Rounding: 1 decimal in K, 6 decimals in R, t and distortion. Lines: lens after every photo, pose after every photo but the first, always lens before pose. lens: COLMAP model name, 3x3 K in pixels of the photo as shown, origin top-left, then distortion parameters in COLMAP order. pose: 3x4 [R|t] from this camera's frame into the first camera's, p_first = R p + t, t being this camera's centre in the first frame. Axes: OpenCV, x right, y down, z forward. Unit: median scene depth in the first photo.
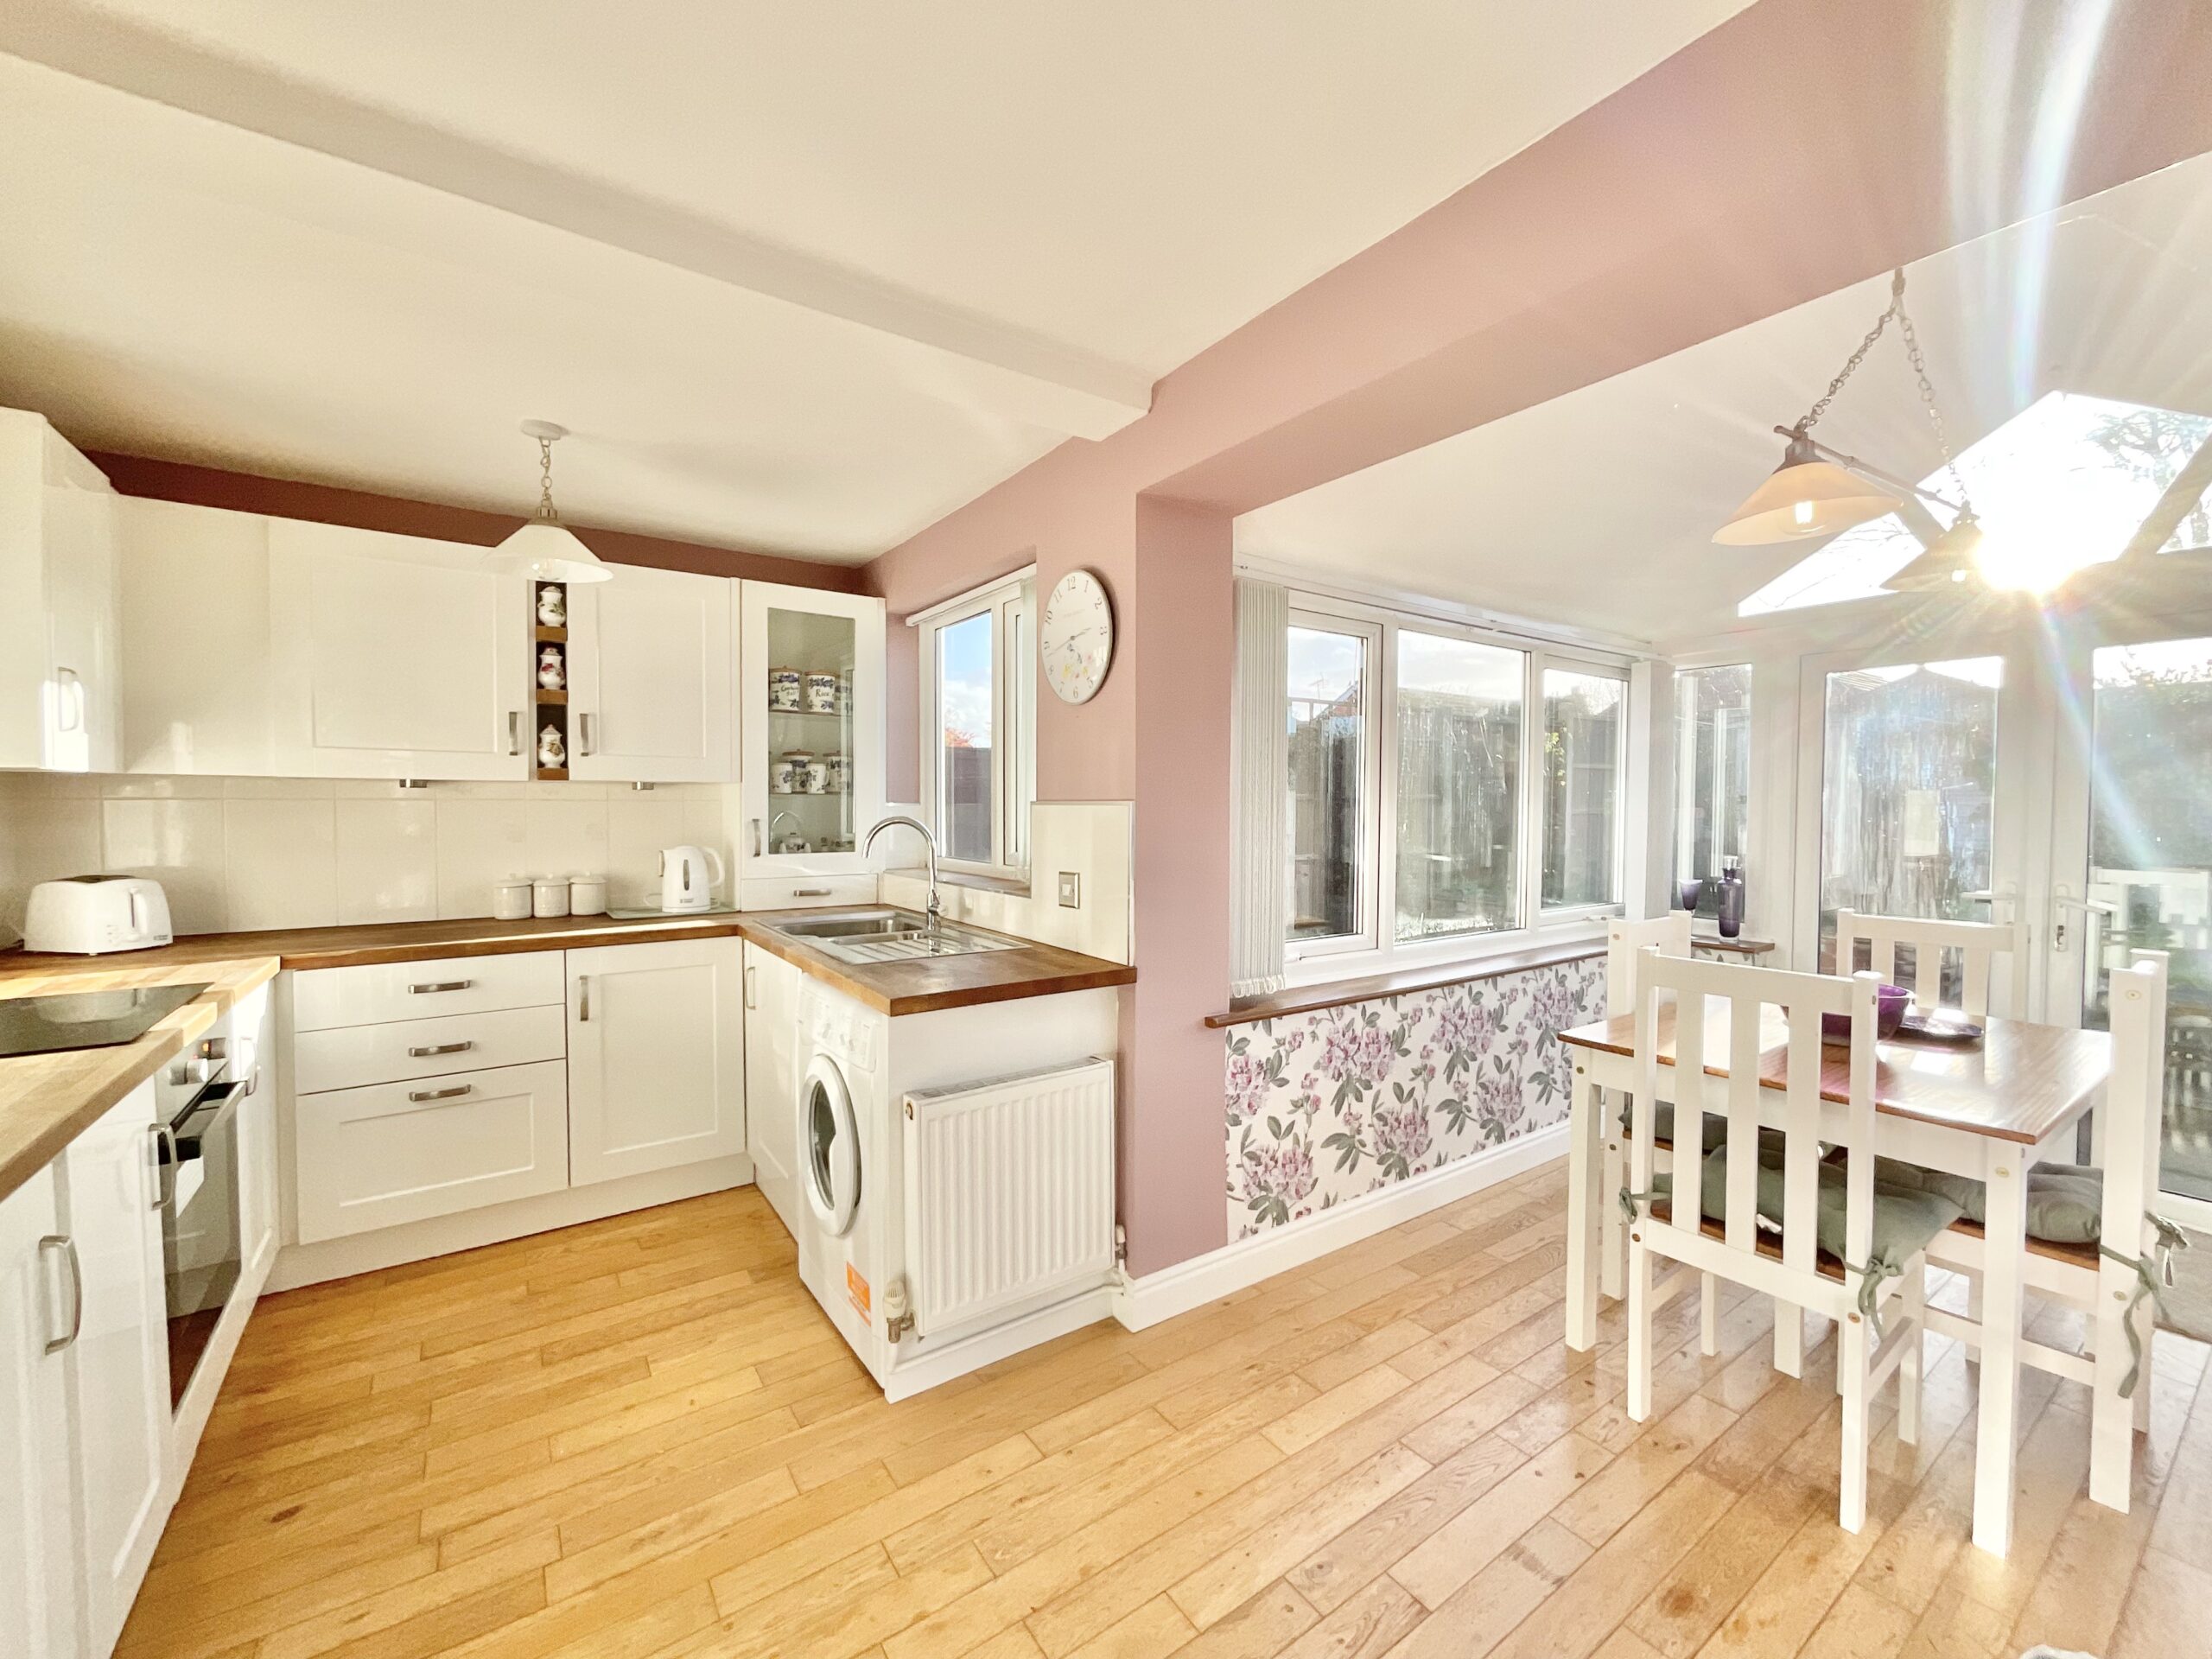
lens RADIAL K [[905.6, 0, 1096.0], [0, 905.6, 812.9], [0, 0, 1]] dist [-0.009104, 0.002832]
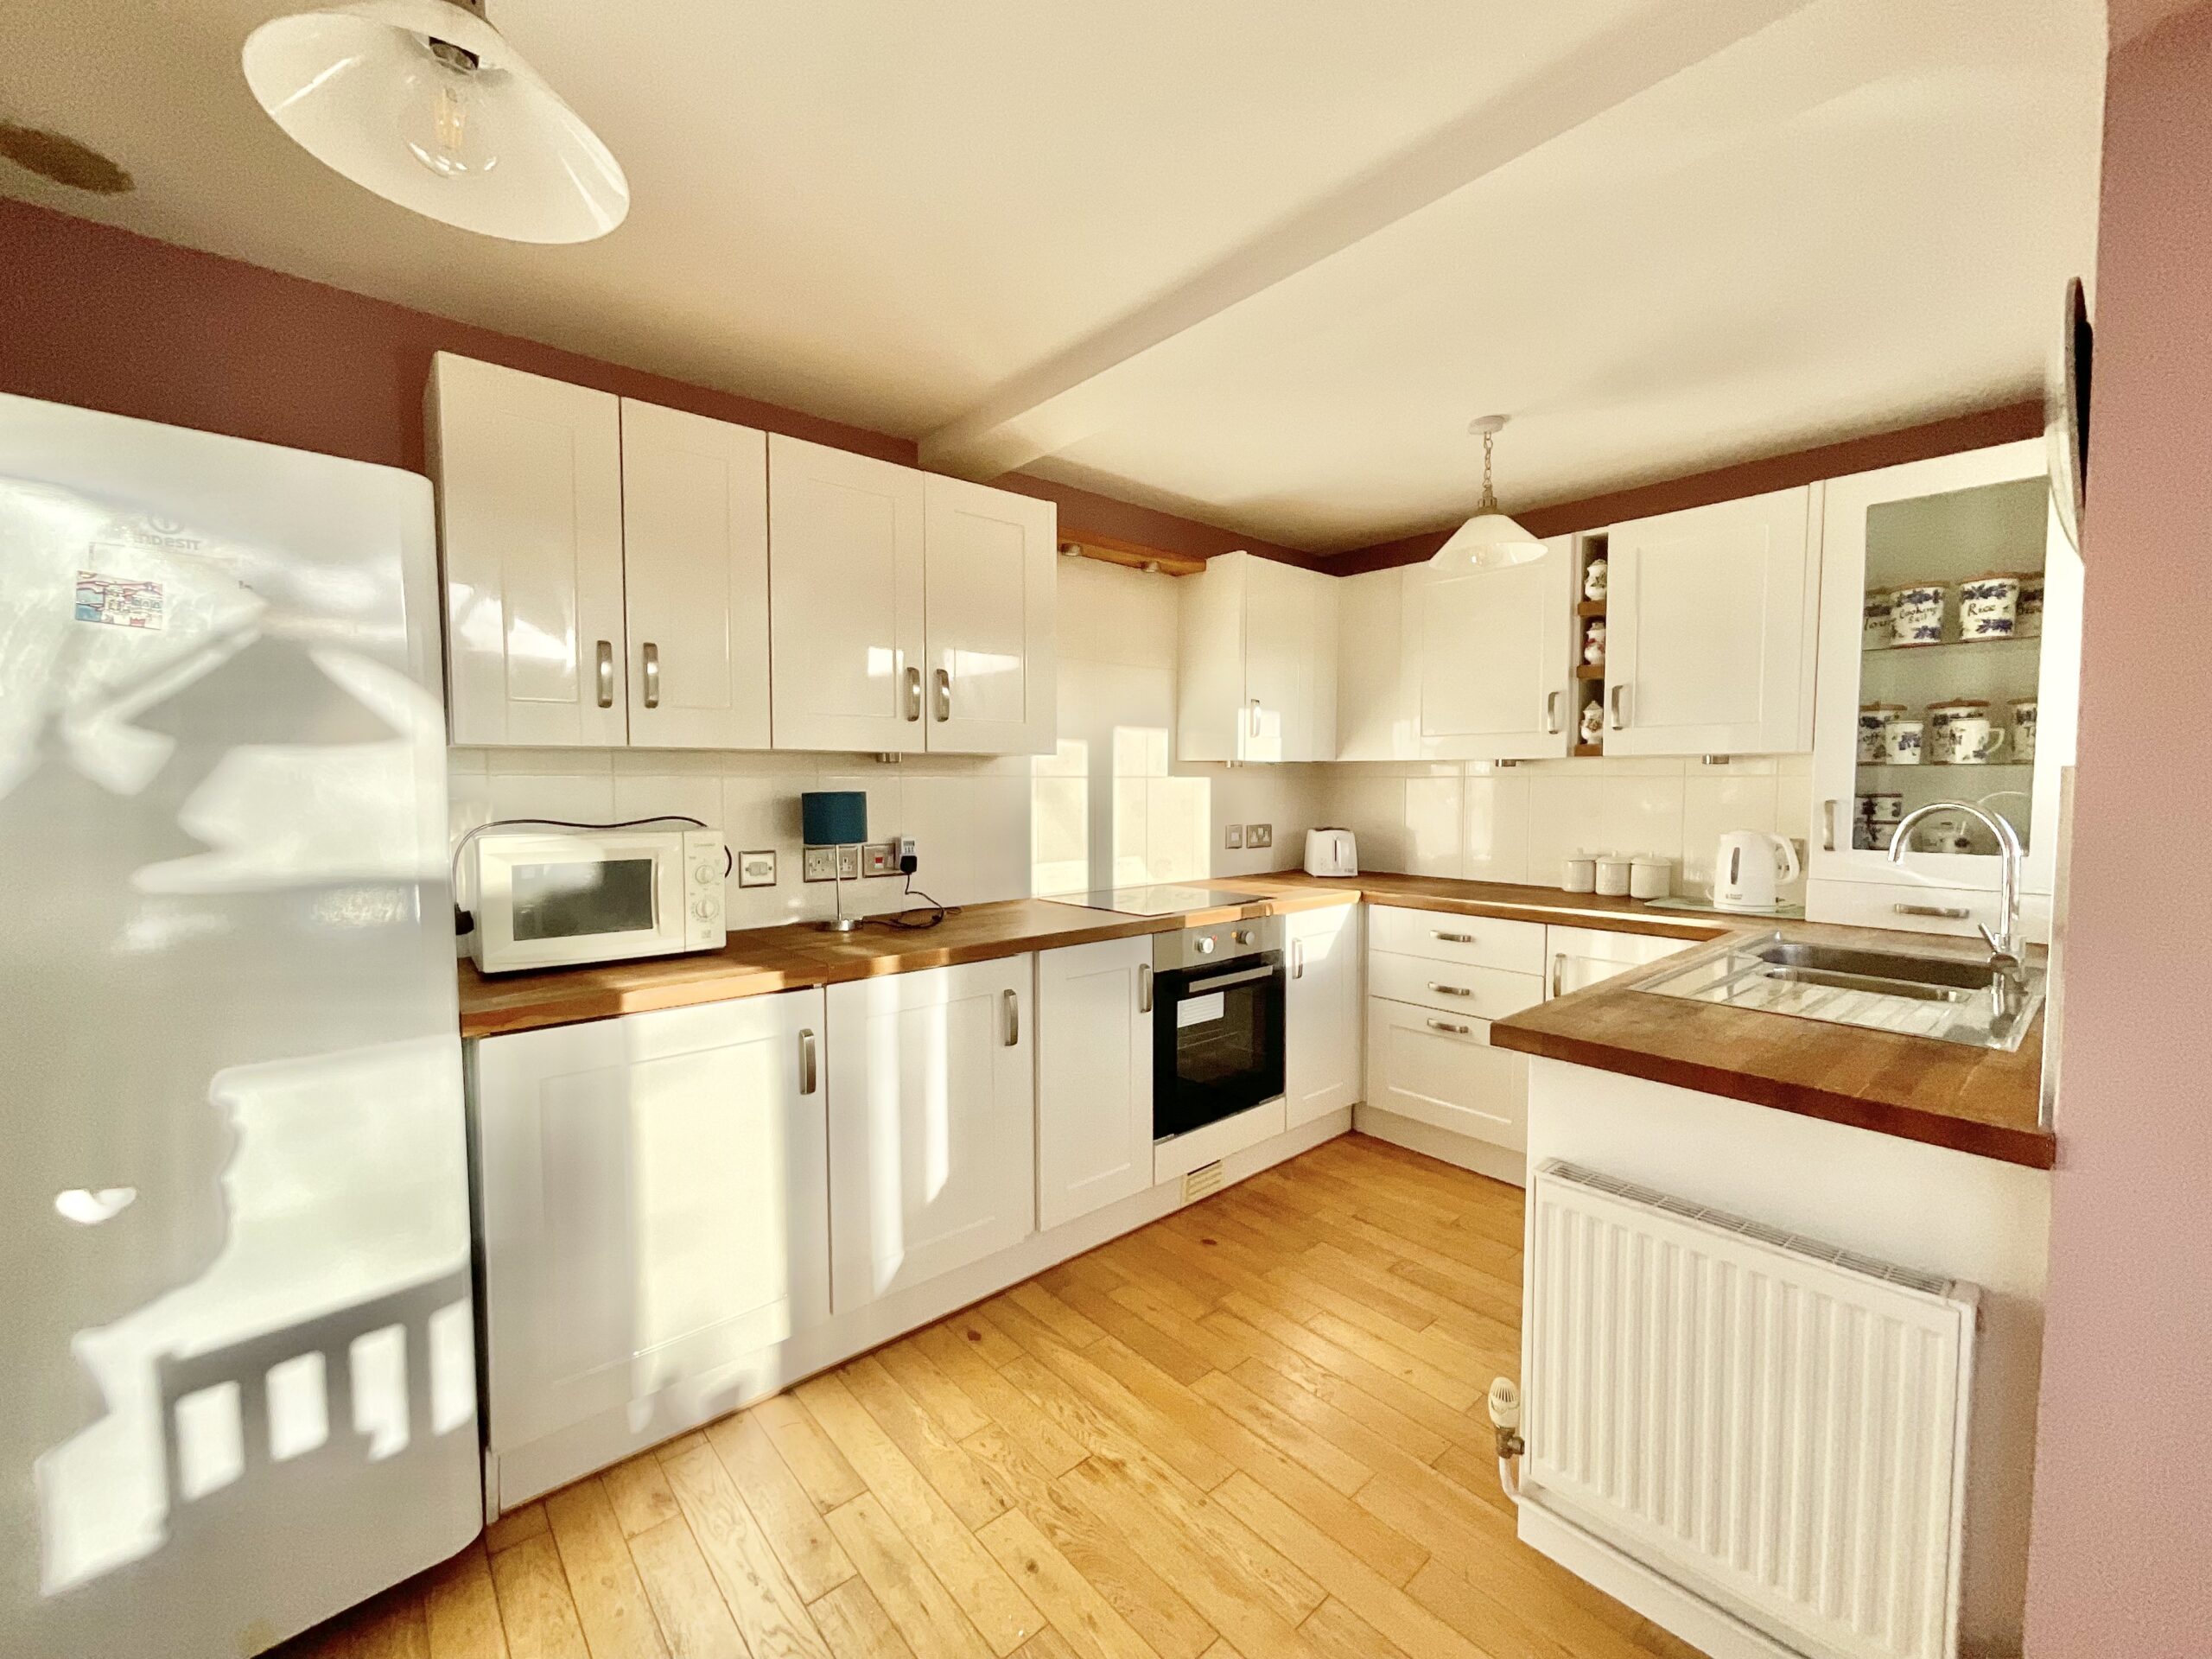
lens RADIAL K [[905.6, 0, 1111.4], [0, 905.6, 823.7], [0, 0, 1]] dist [-0.009104, 0.002832]
pose [[0.105078, 0.047897, -0.993310, 0.239978], [-0.004321, 0.998852, 0.047707, -0.005691], [0.994455, -0.000721, 0.105164, 0.269358]]
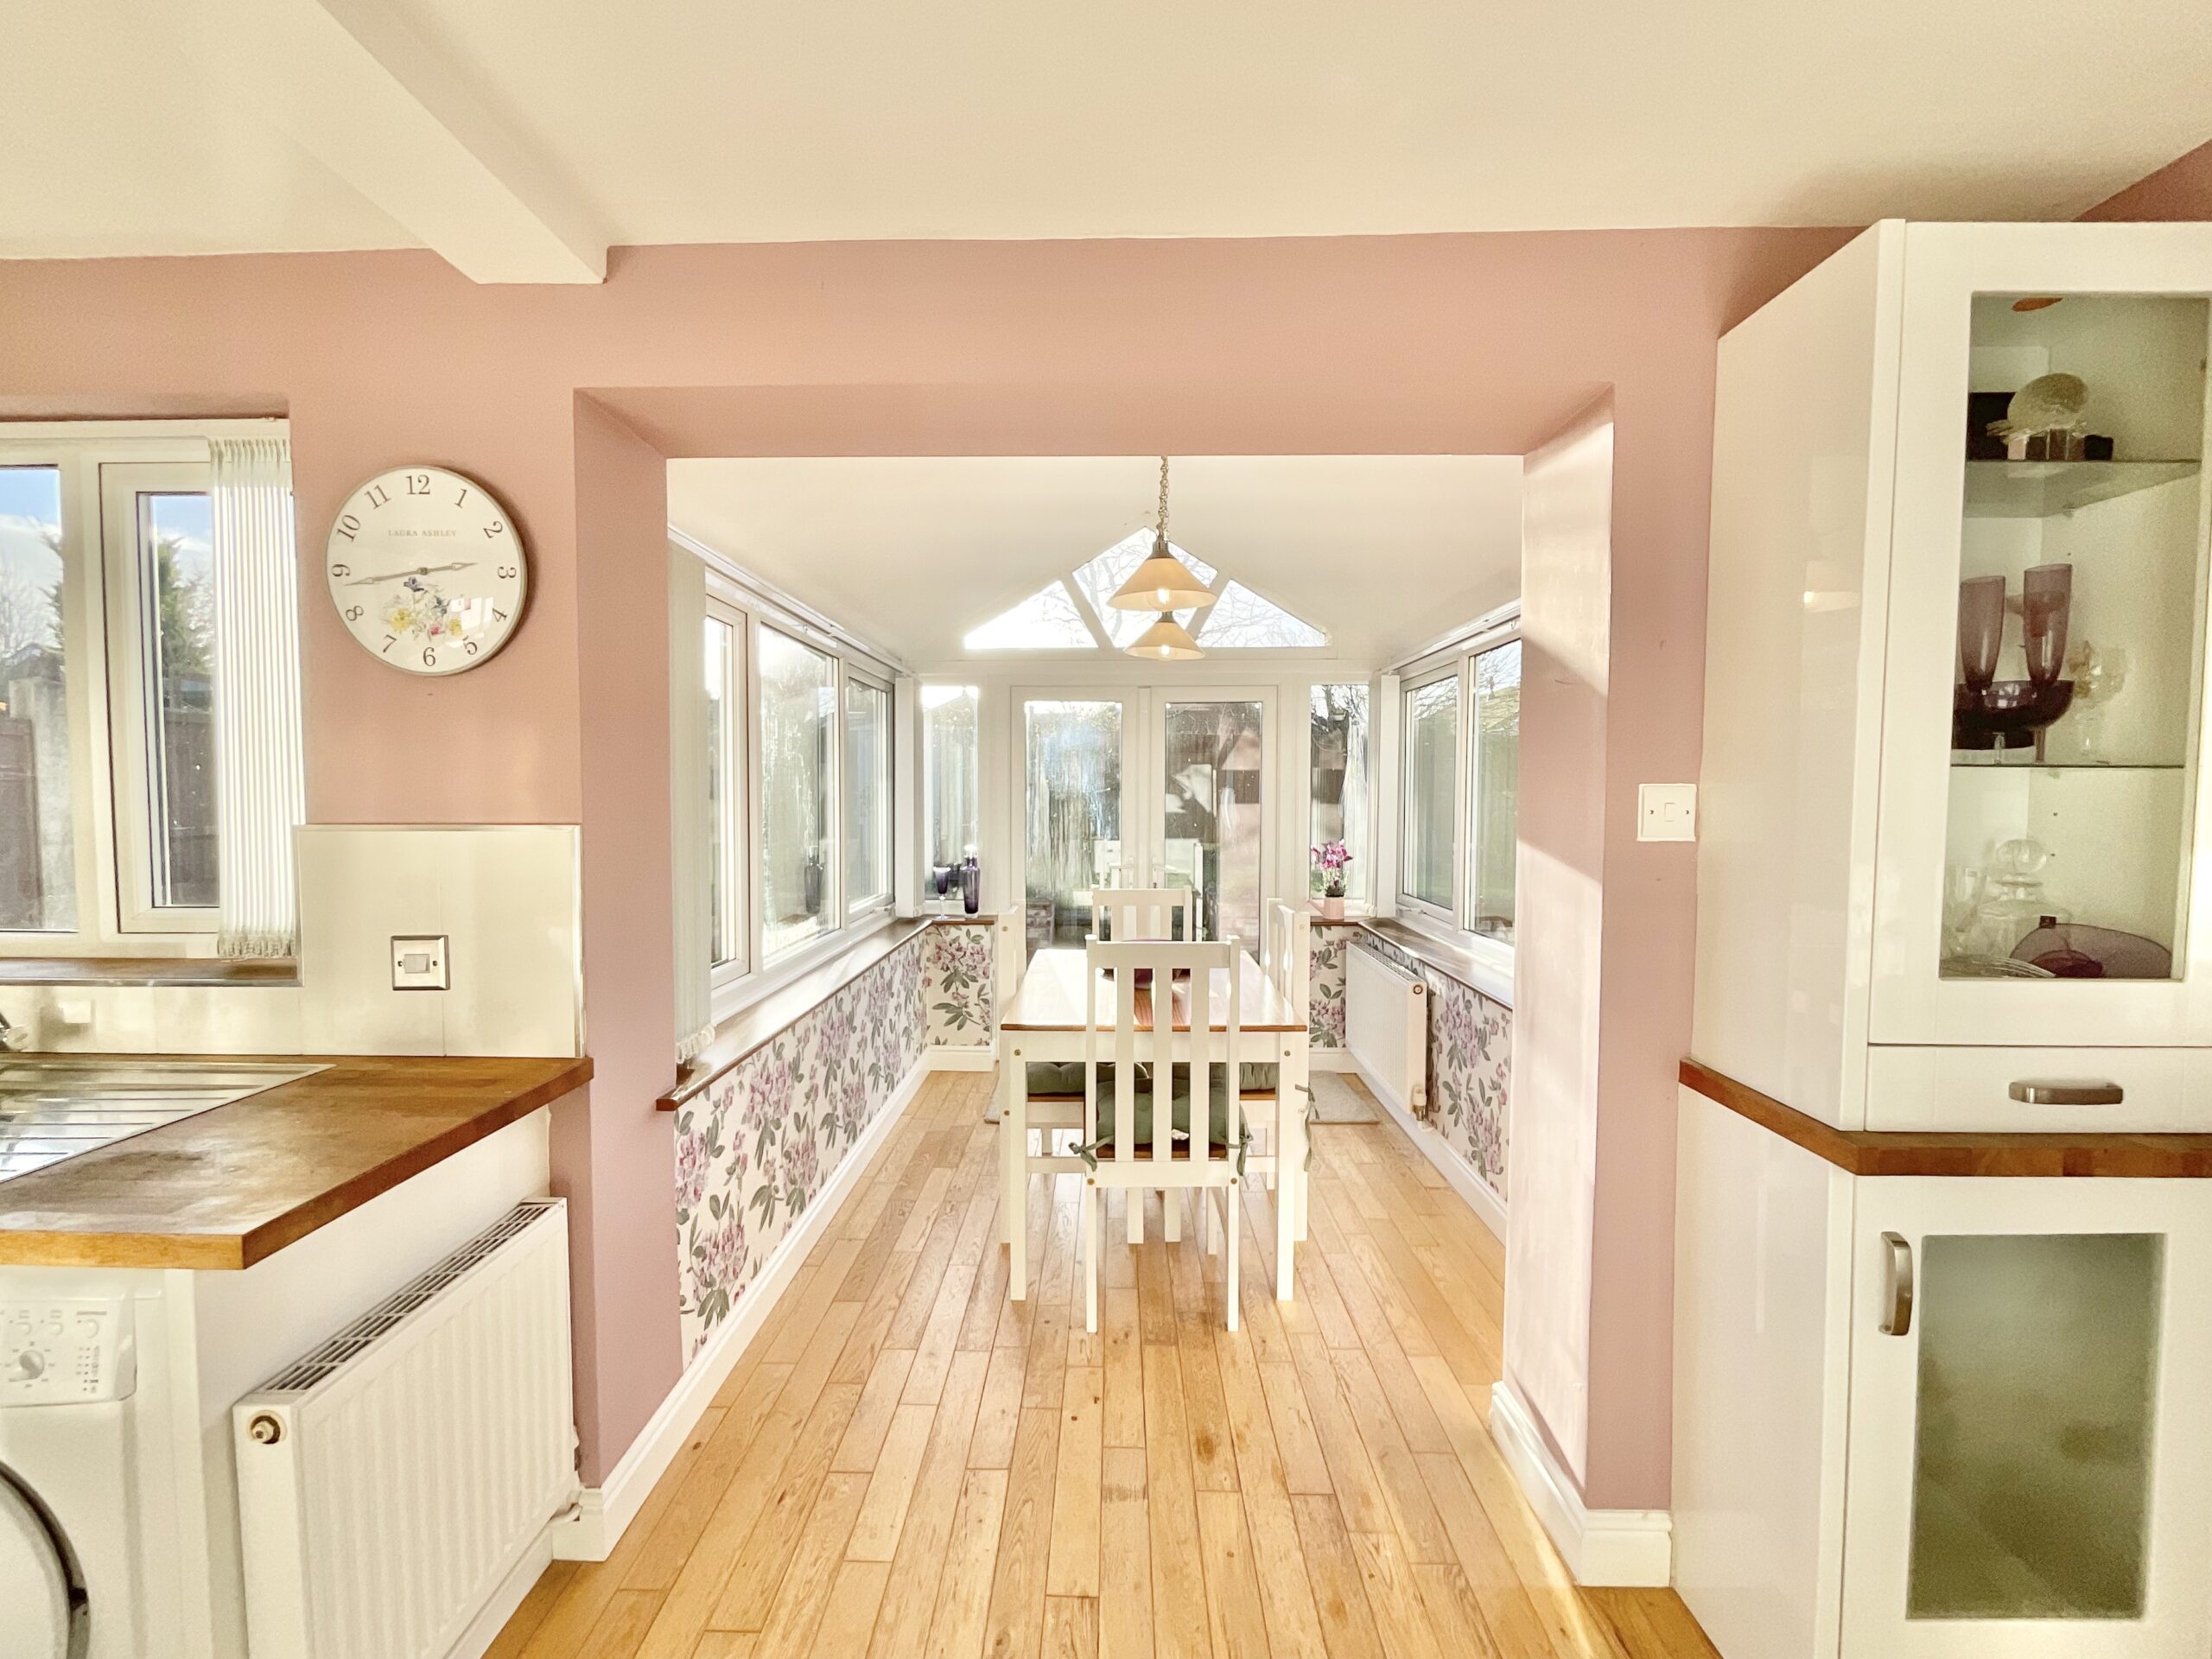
lens RADIAL K [[905.6, 0, 1110.8], [0, 905.6, 818.1], [0, 0, 1]] dist [-0.009104, 0.002832]
pose [[0.569860, -0.025955, 0.821332, -0.313369], [0.007548, 0.999624, 0.026352, -0.035587], [-0.821707, -0.008817, 0.569842, 0.265013]]
